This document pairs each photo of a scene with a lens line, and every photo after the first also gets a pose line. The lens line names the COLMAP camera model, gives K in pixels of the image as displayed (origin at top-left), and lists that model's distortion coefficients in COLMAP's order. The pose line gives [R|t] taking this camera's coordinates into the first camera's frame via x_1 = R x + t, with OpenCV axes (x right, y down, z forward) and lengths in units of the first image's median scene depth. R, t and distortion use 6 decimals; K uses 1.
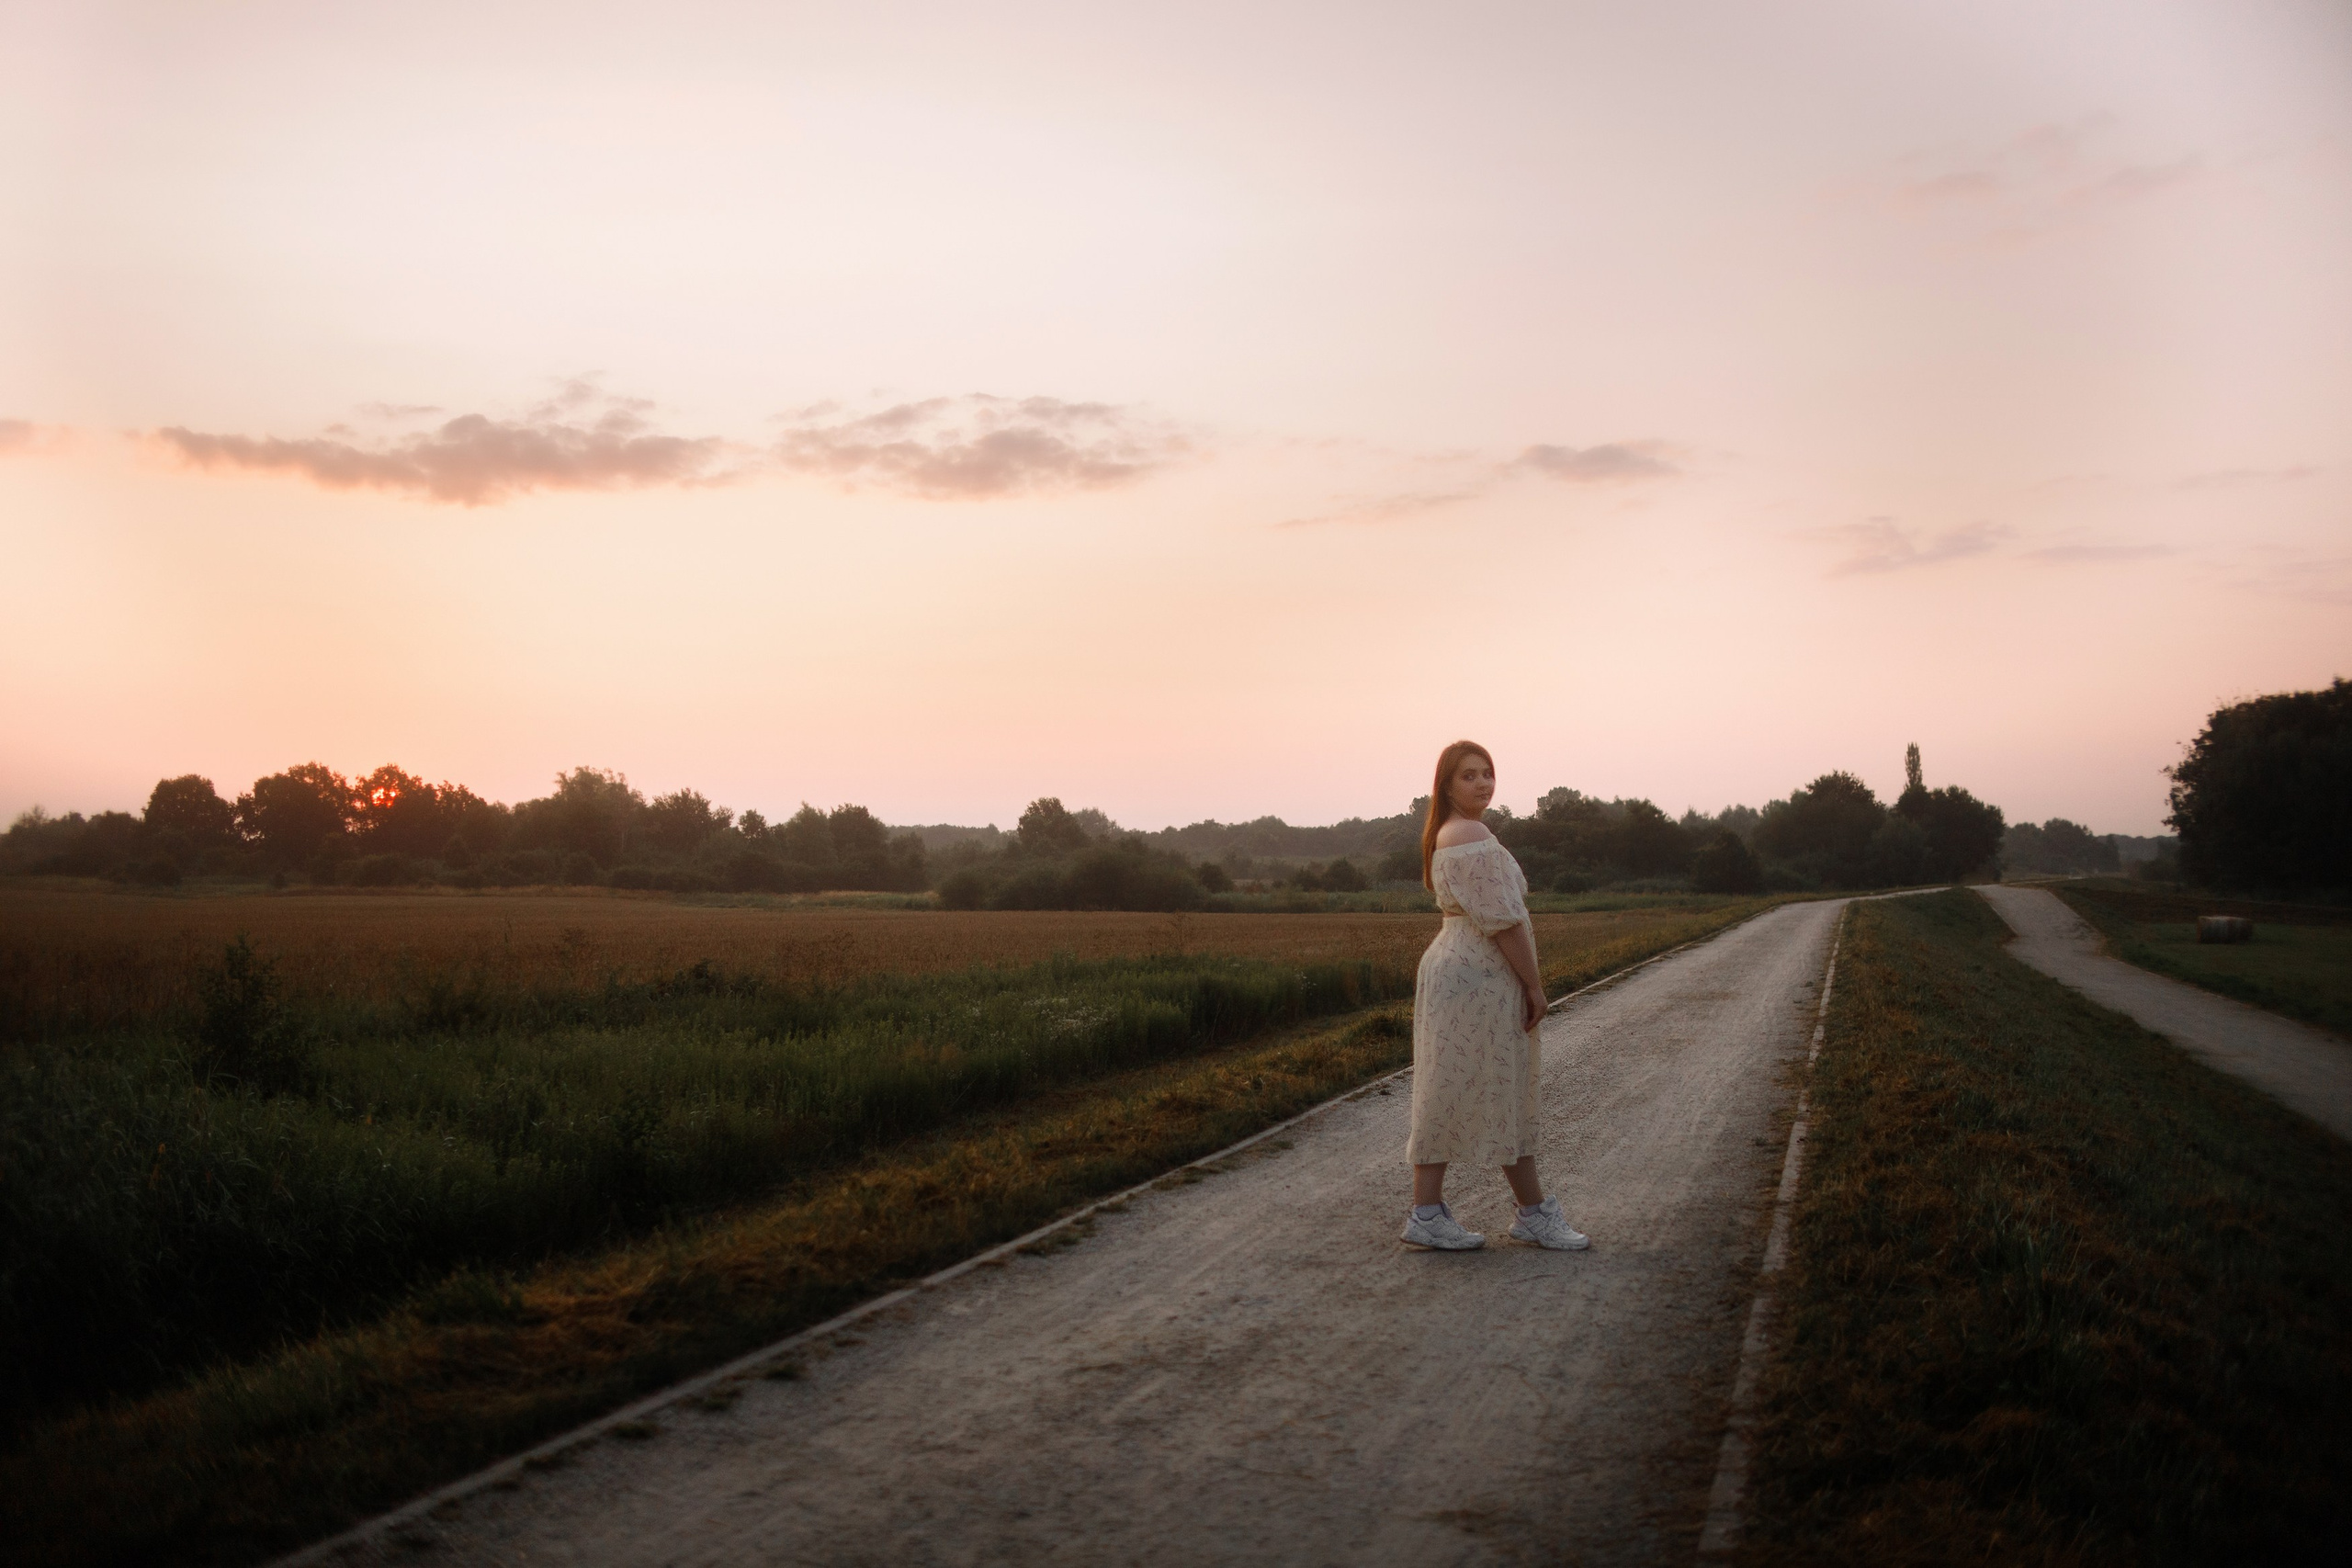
lens RADIAL K [[2062.0, 0, 1192.5], [0, 2062.0, 779.0], [0, 0, 1]] dist [-0.048434, 0.087016]
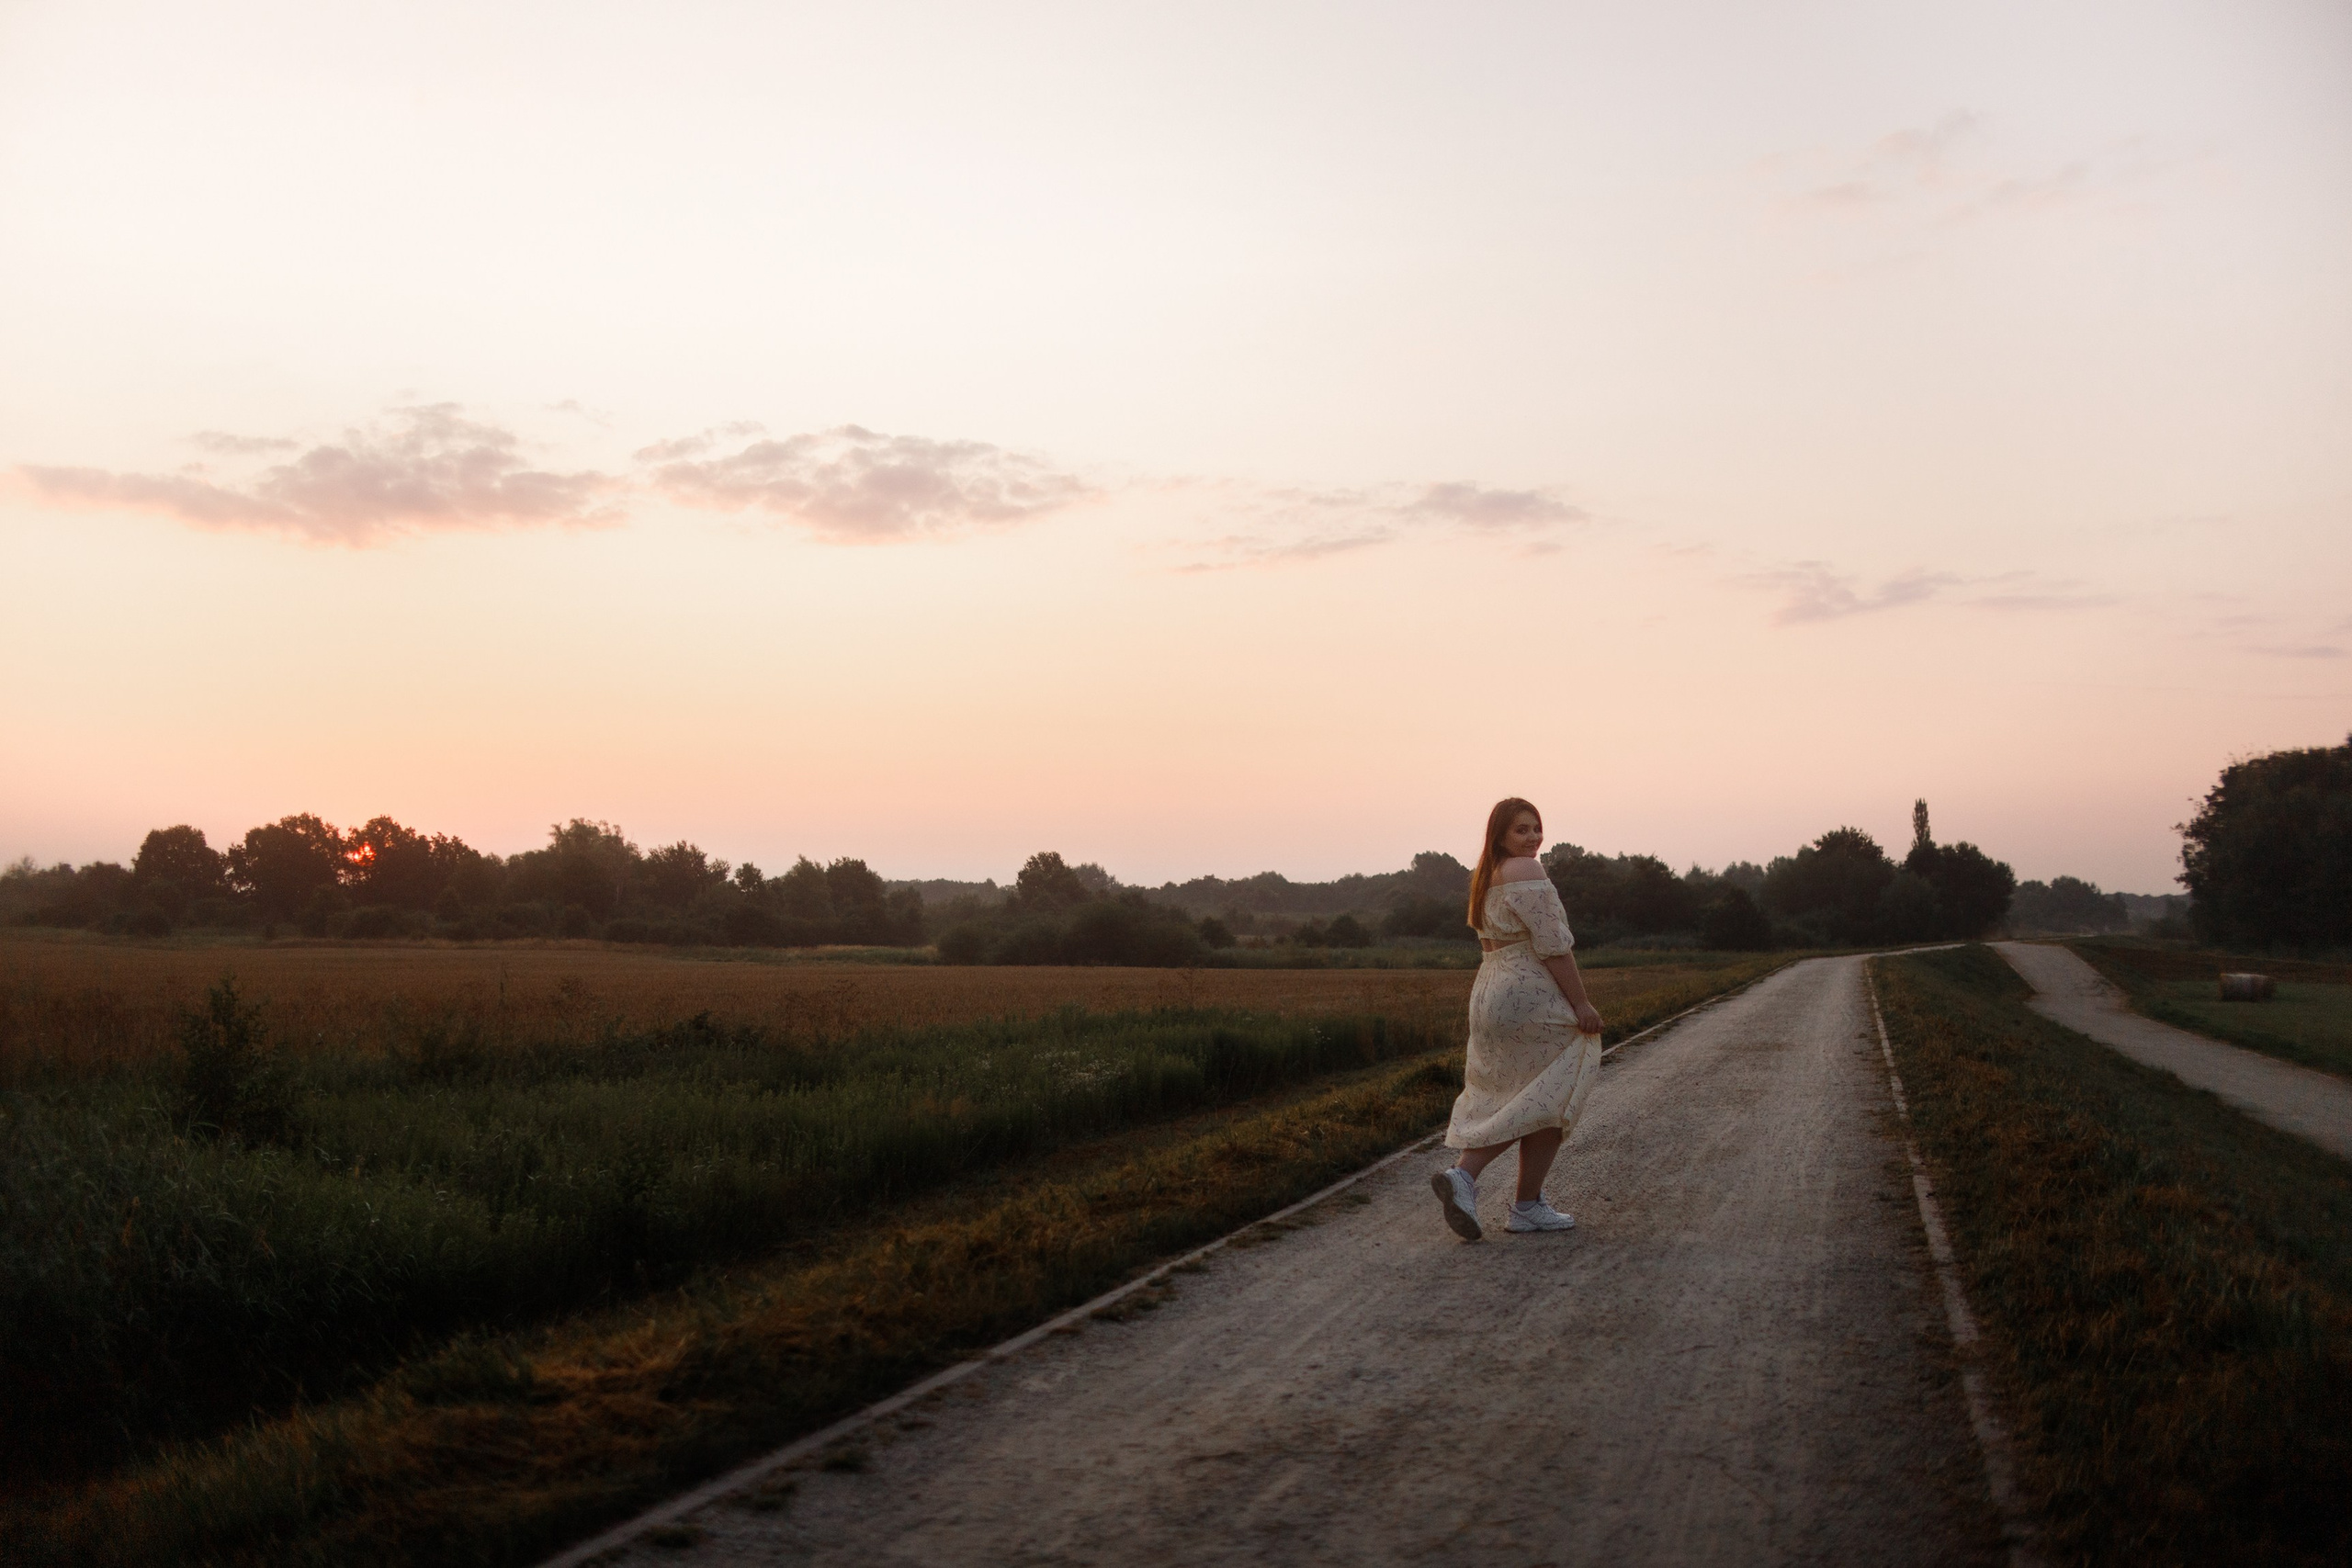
lens RADIAL K [[2062.0, 0, 1178.1], [0, 2062.0, 789.2], [0, 0, 1]] dist [-0.048434, 0.087016]
pose [[0.999992, 0.002356, -0.003283, -0.045008], [-0.002433, 0.999716, -0.023703, 0.024644], [0.003227, 0.023710, 0.999714, 0.114308]]
